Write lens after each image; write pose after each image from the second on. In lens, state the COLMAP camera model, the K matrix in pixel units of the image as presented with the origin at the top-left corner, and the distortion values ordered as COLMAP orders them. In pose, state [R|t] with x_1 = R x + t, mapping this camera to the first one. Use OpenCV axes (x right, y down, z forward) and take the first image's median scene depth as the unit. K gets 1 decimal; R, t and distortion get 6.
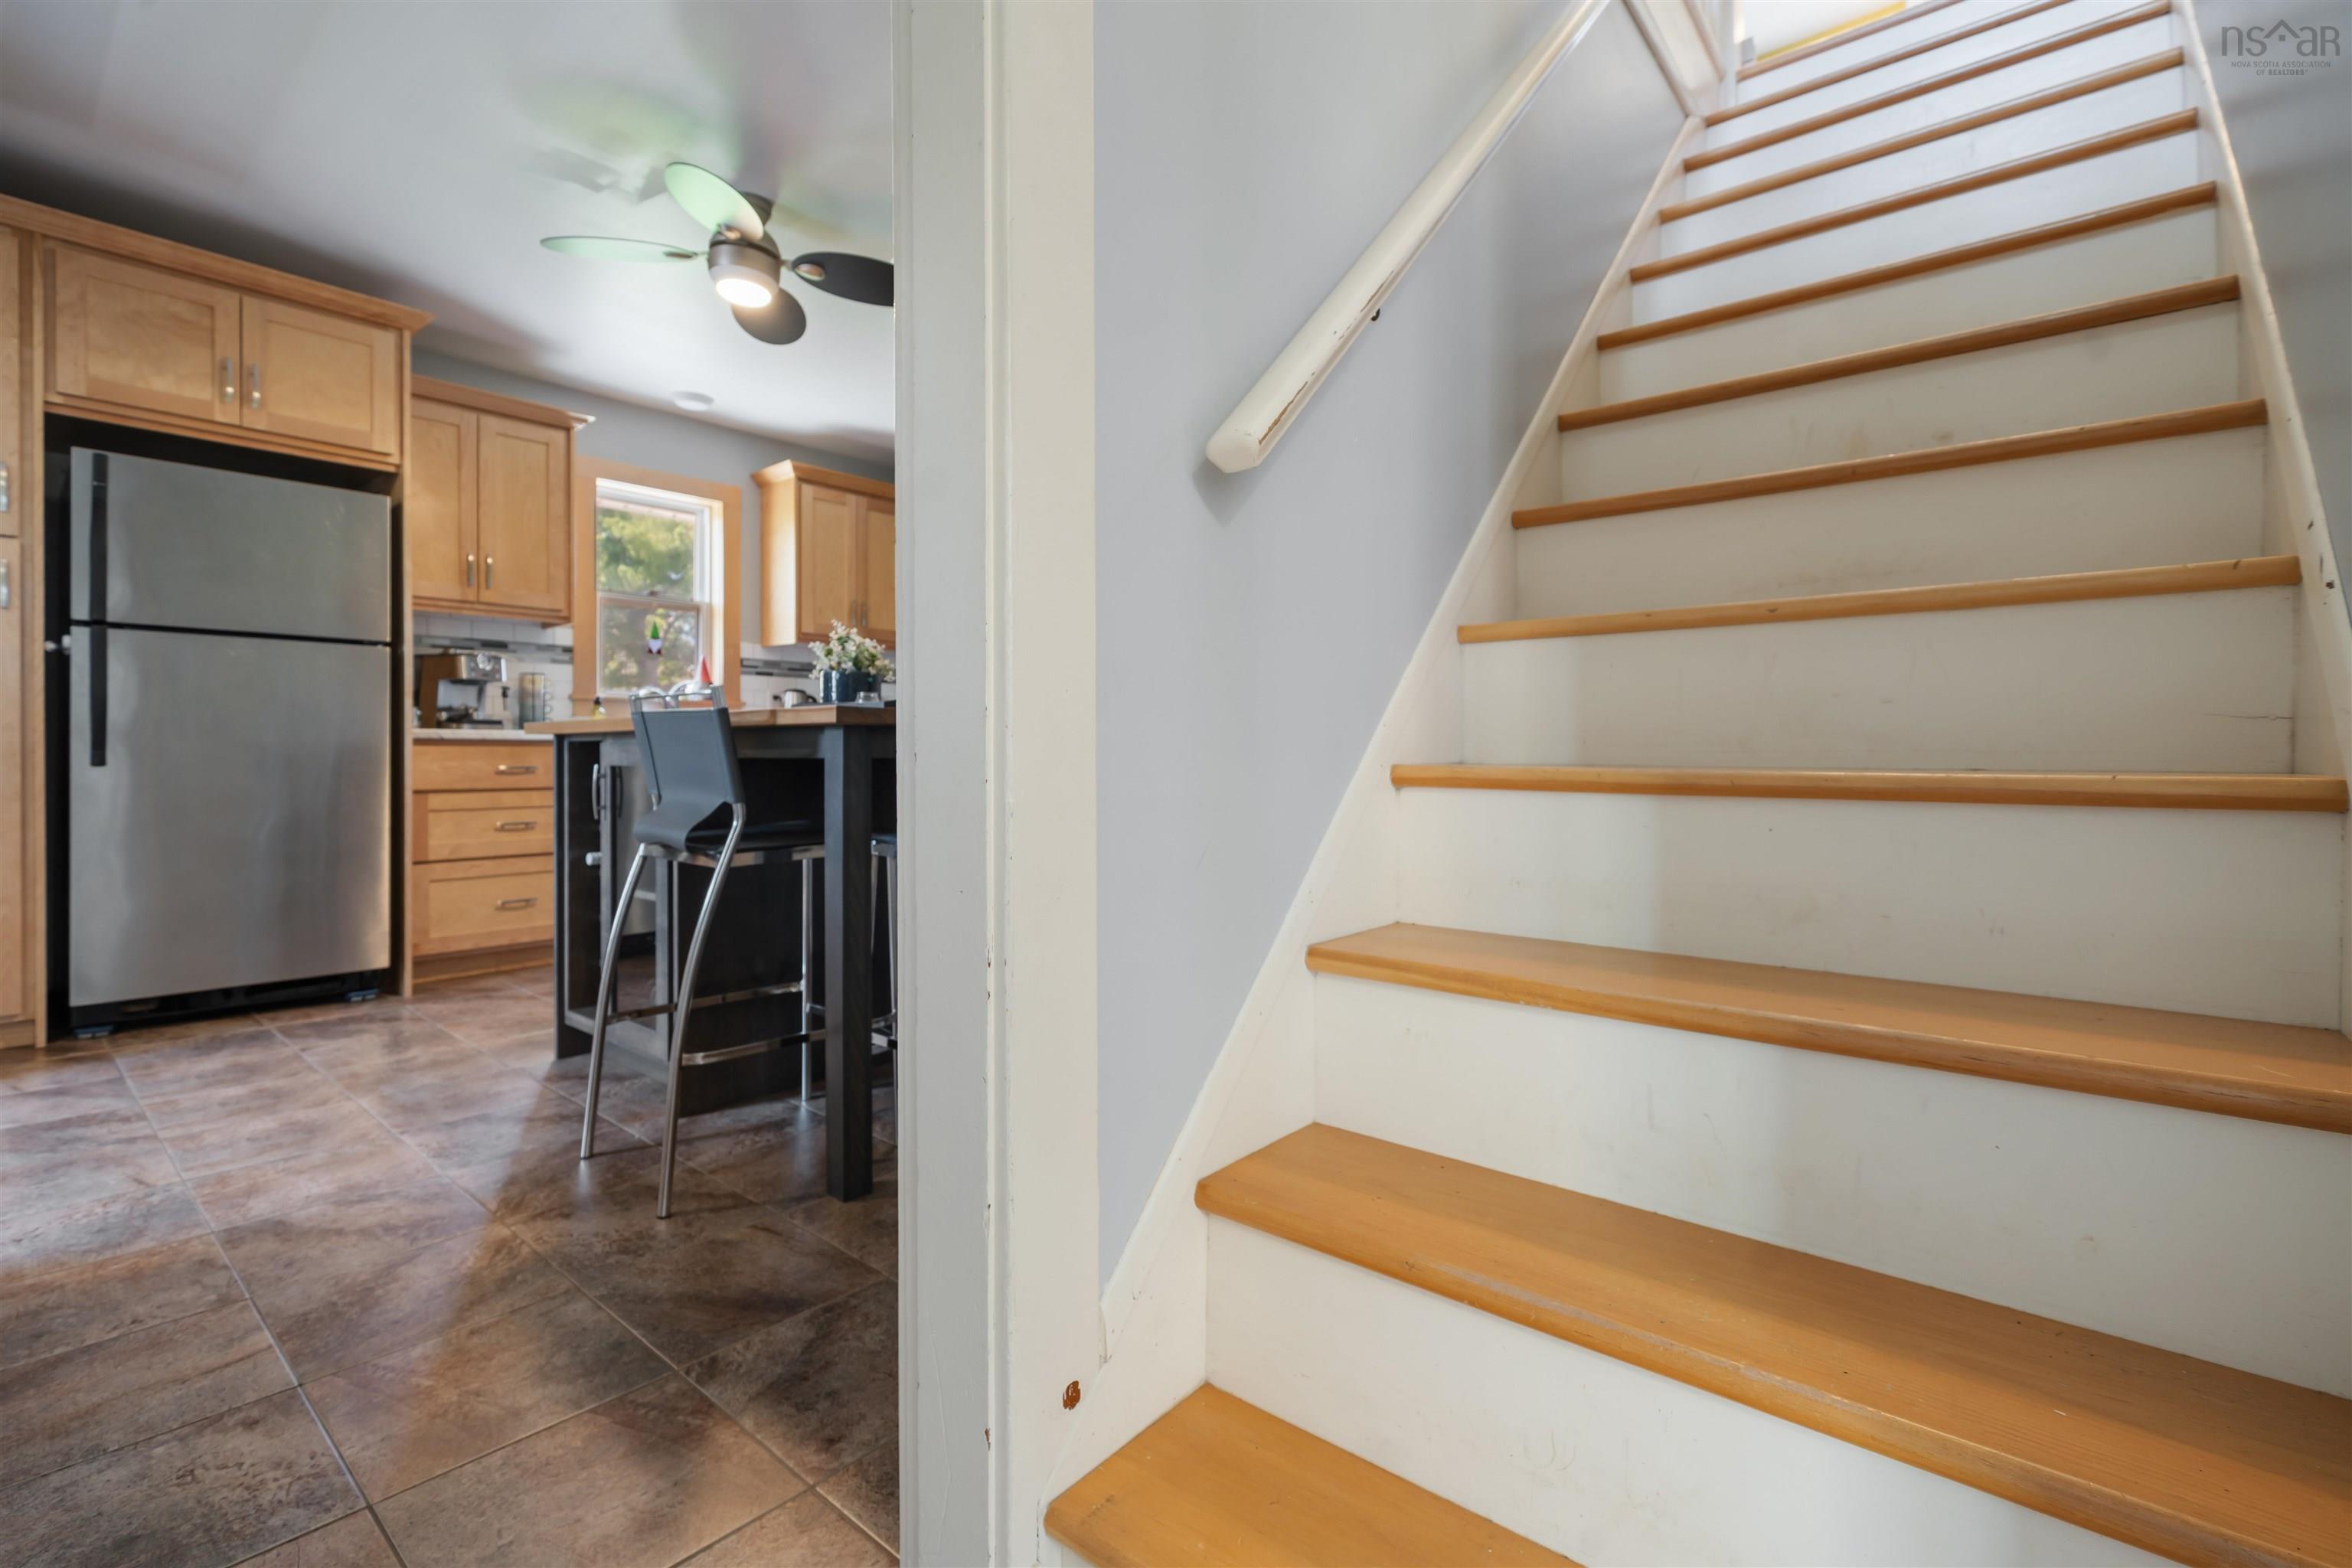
lens RADIAL K [[1018.1, 0, 1193.8], [0, 1018.1, 757.5], [0, 0, 1]] dist [-0.002766, 0.000486]
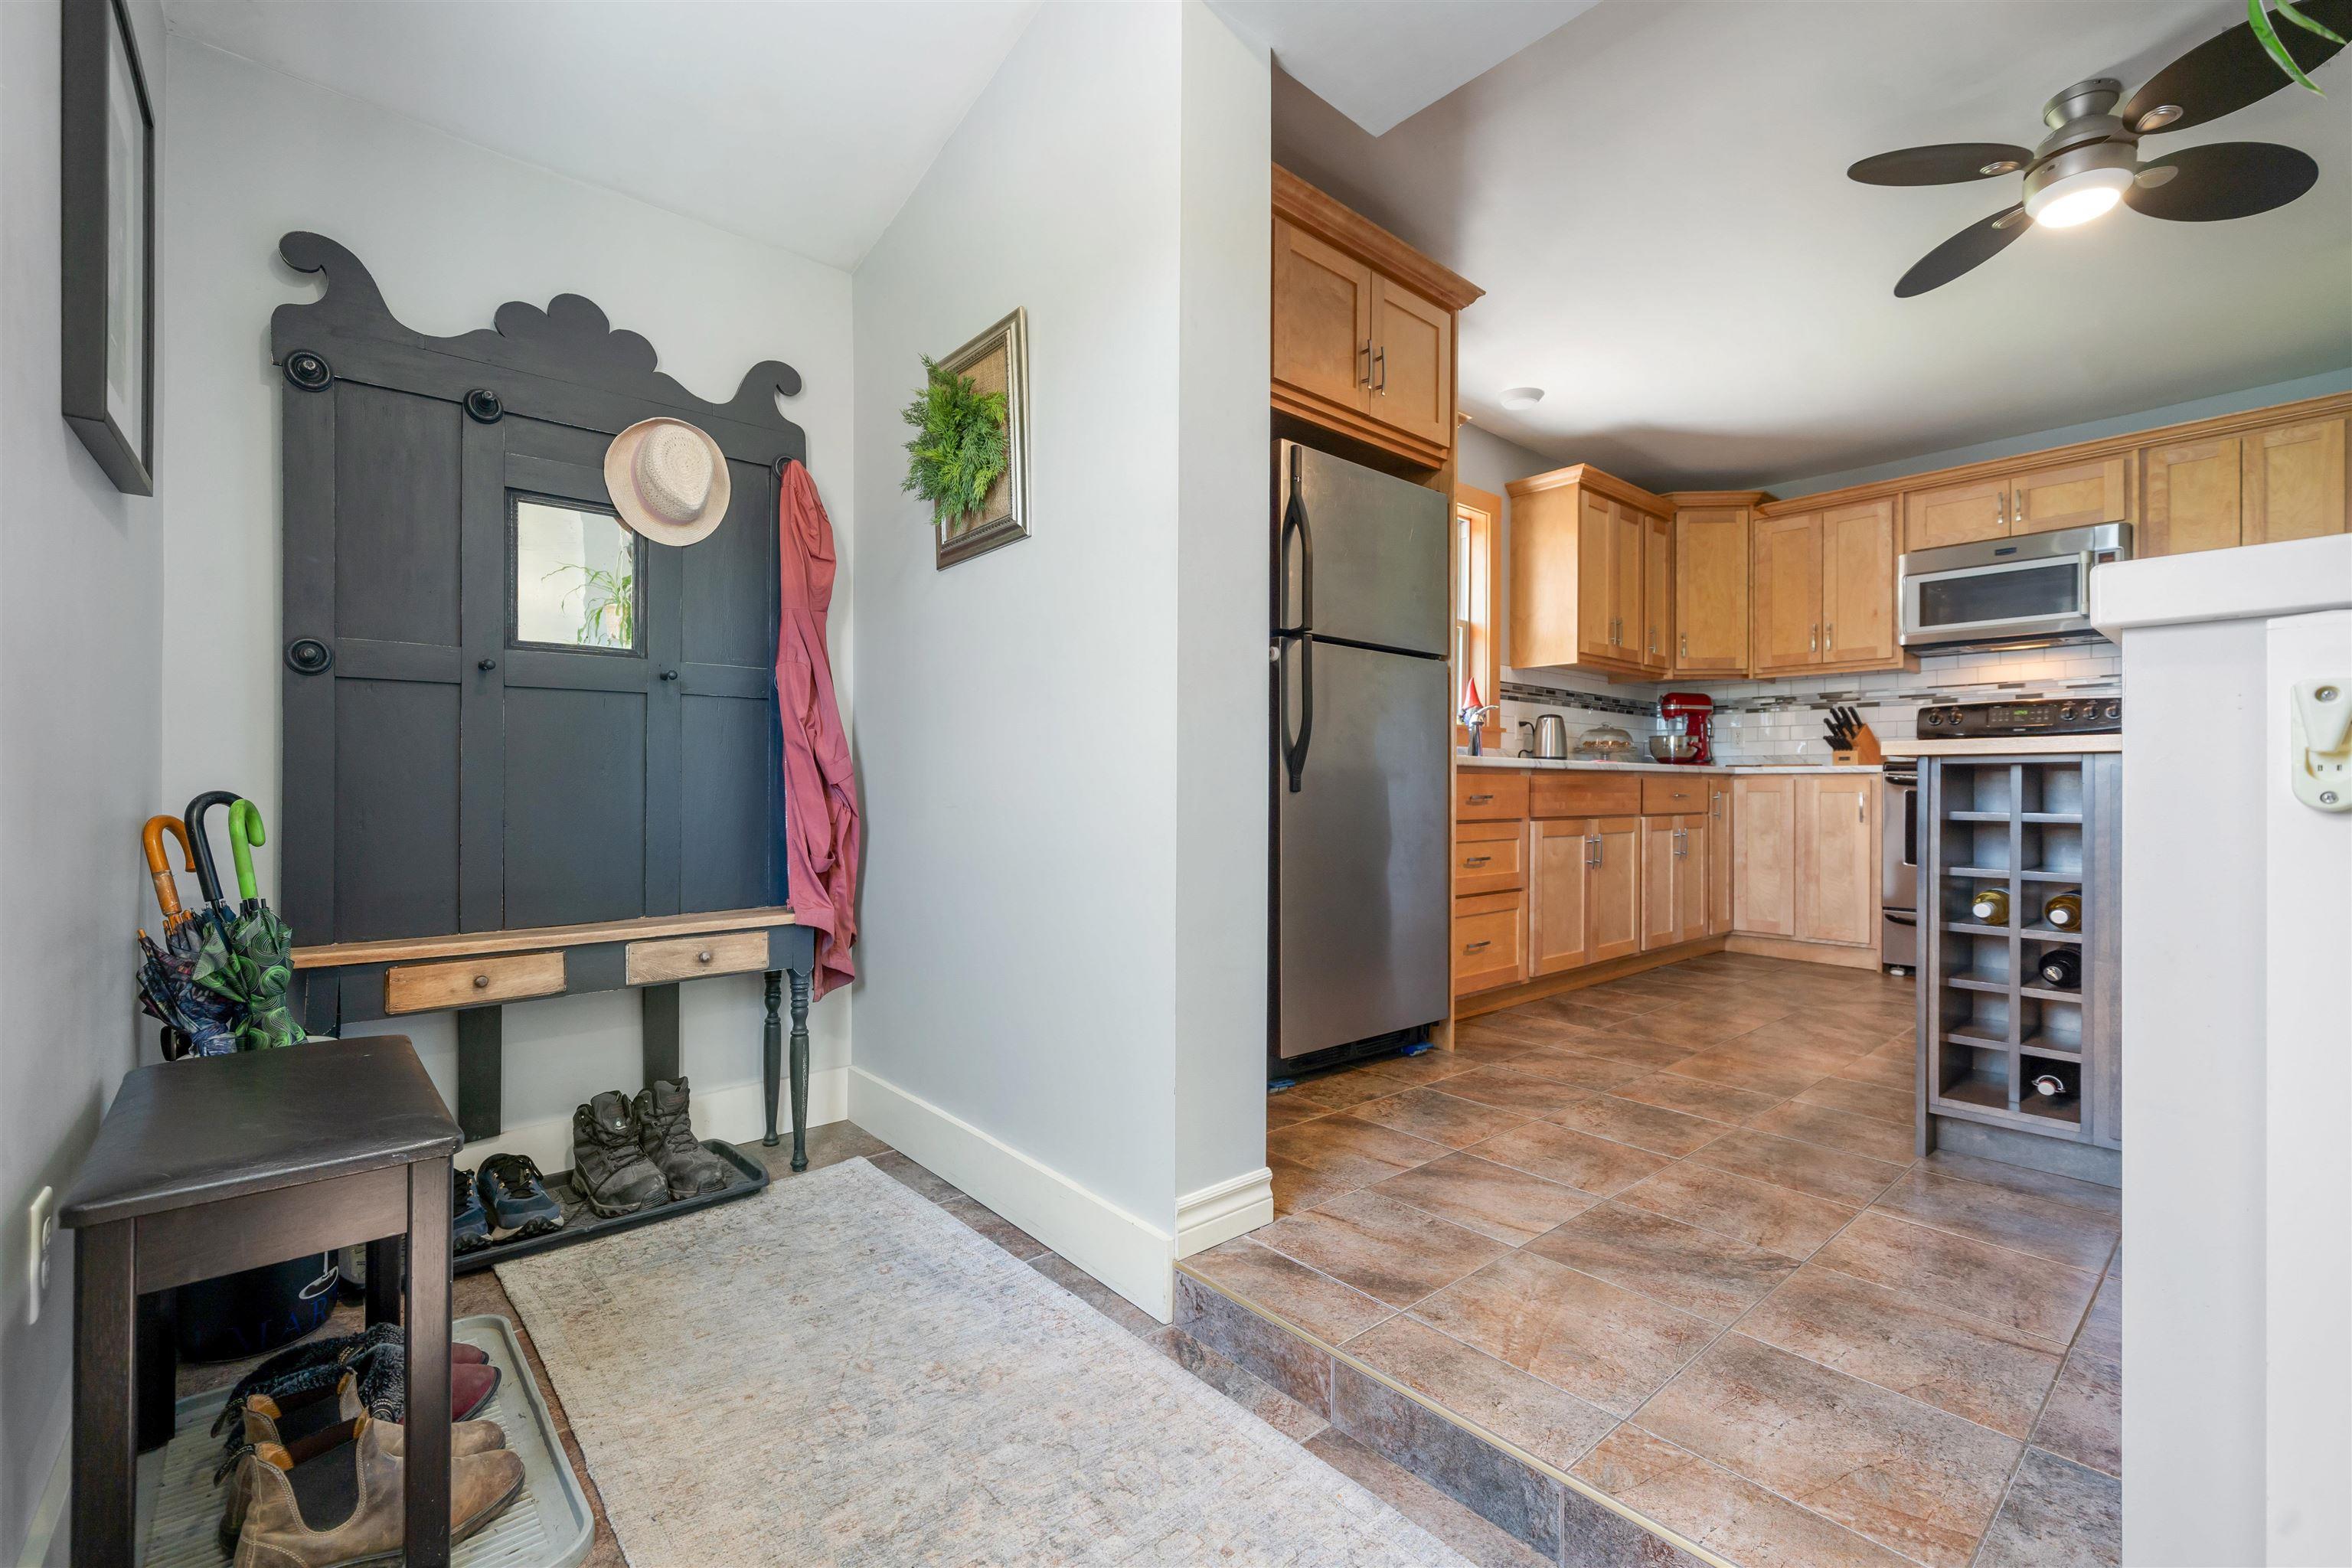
lens RADIAL K [[1018.1, 0, 1294.5], [0, 1018.1, 781.8], [0, 0, 1]] dist [-0.002766, 0.000486]
pose [[0.987019, 0.002423, -0.160584, -0.927432], [-0.004281, 0.999928, -0.011221, 0.008763], [0.160545, 0.011763, 0.986958, 0.110765]]
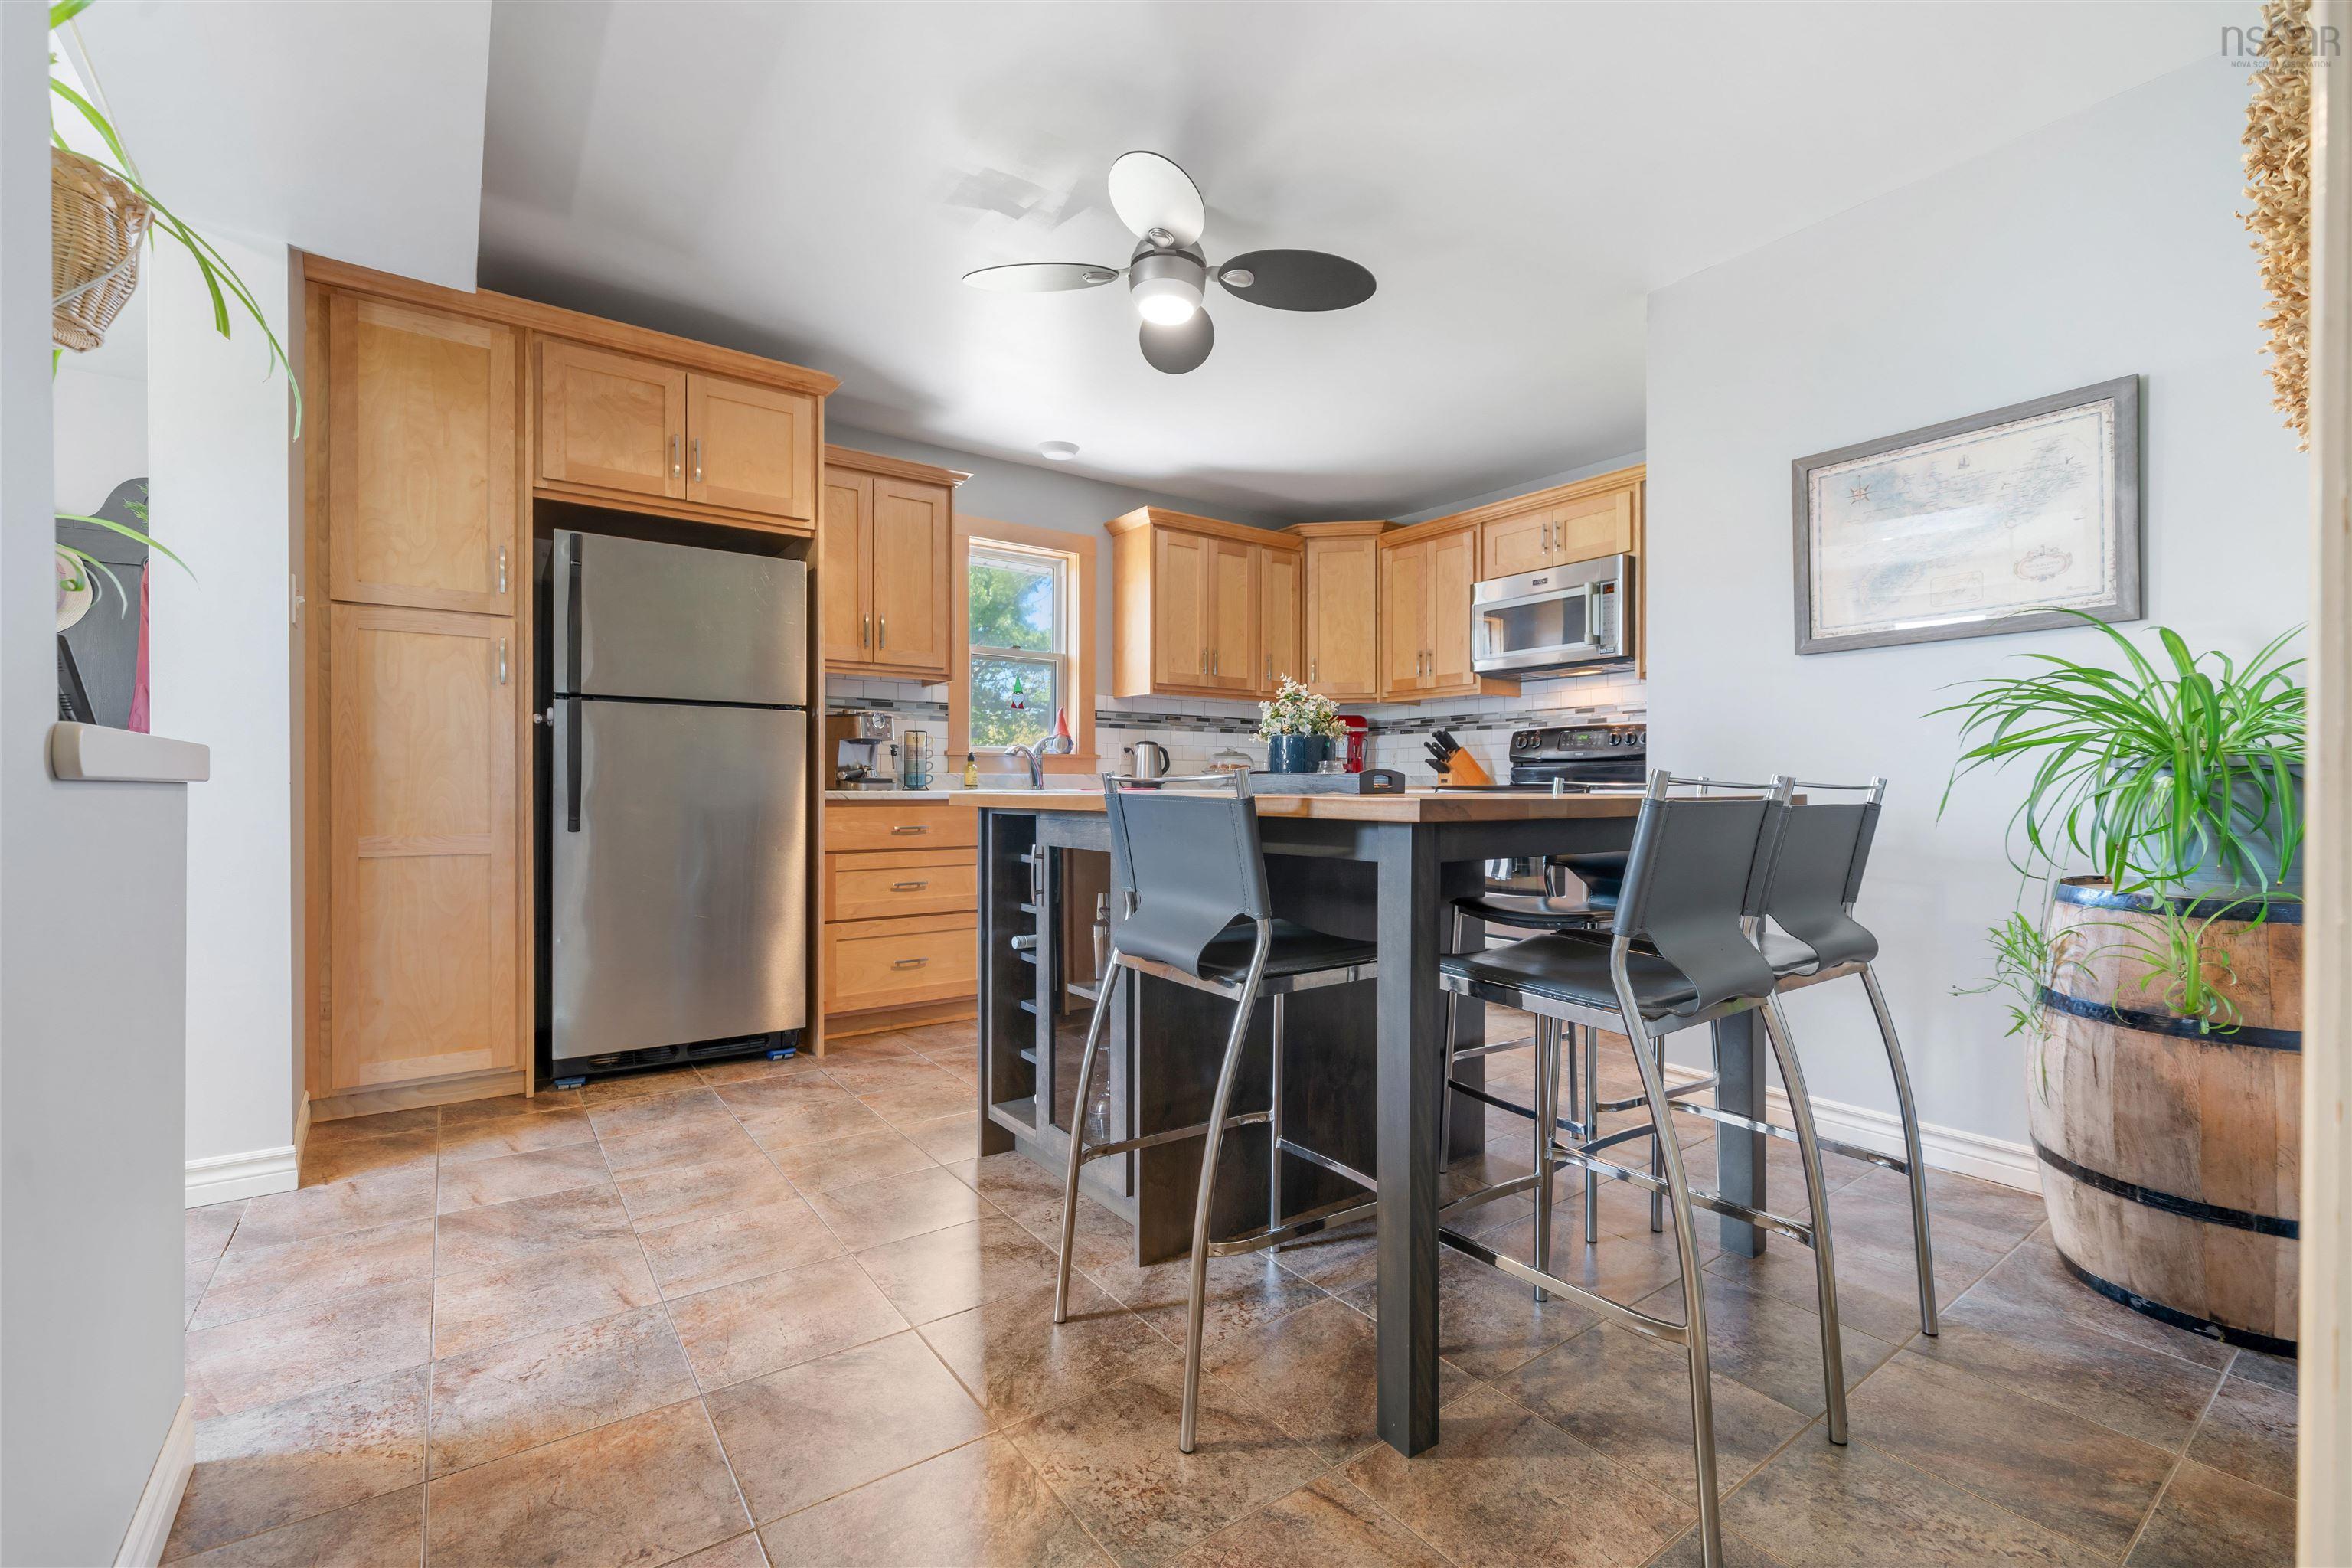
lens RADIAL K [[1018.1, 0, 1217.7], [0, 1018.1, 796.9], [0, 0, 1]] dist [-0.002766, 0.000486]
pose [[0.969952, 0.001877, -0.243291, -0.180583], [-0.001740, 0.999998, 0.000778, -0.030038], [0.243292, -0.000331, 0.969953, 0.144195]]
